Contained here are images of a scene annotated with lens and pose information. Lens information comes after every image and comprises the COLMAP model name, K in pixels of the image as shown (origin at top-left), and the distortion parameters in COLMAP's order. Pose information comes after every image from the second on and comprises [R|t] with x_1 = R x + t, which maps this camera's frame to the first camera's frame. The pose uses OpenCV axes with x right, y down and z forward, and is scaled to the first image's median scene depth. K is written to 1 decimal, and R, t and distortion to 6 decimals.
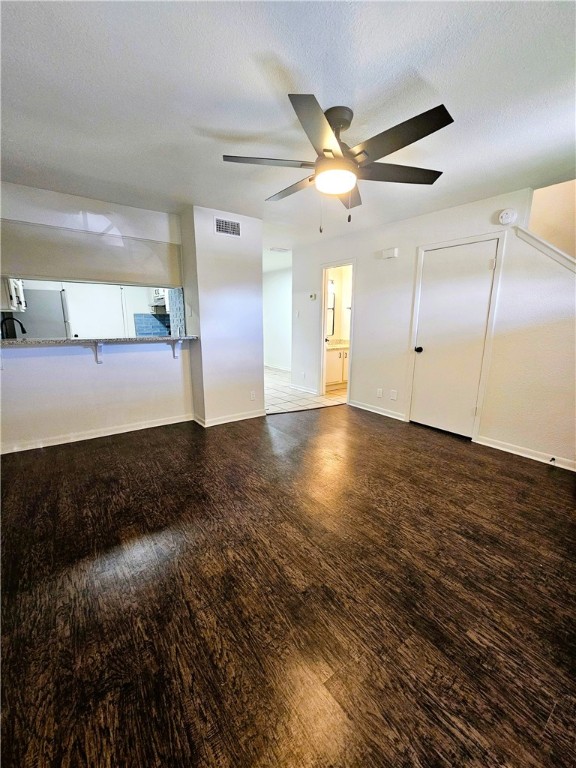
lens RADIAL K [[314.1, 0, 288.8], [0, 314.1, 382.6], [0, 0, 1]] dist [-0.001519, 0.000017]
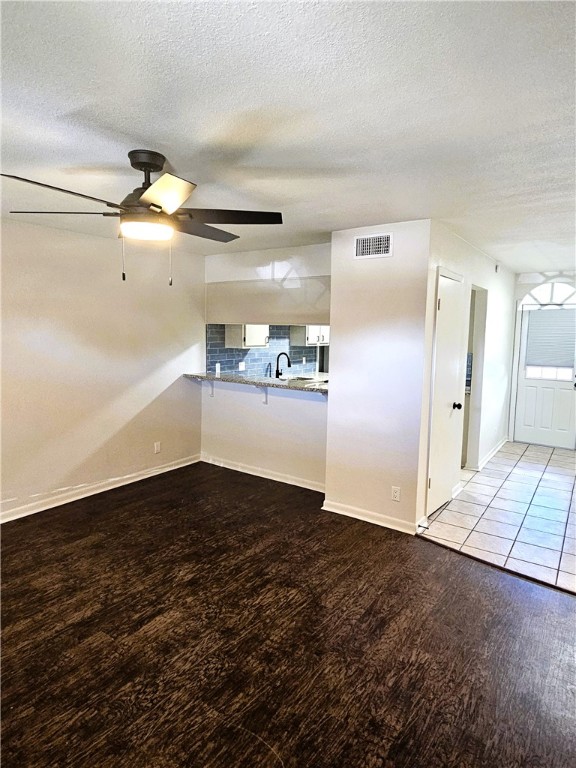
lens RADIAL K [[457.8, 0, 288.7], [0, 457.8, 376.2], [0, 0, 1]] dist [-0.000632, -0.000867]
pose [[0.315509, 0.098017, -0.943847, 0.868645], [-0.205645, 0.978076, 0.032829, -0.230296], [0.926372, 0.183739, 0.328748, 0.617094]]
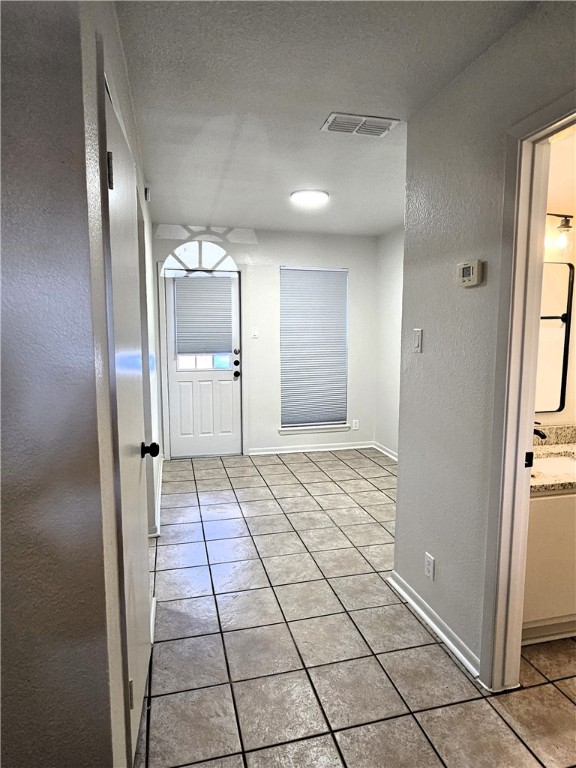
lens RADIAL K [[457.8, 0, 288.7], [0, 457.8, 376.2], [0, 0, 1]] dist [-0.000632, -0.000867]
pose [[0.923201, 0.034307, -0.382783, 0.140057], [-0.070286, 0.994281, -0.080404, -0.261822], [0.377836, 0.101134, 0.920333, 1.057677]]
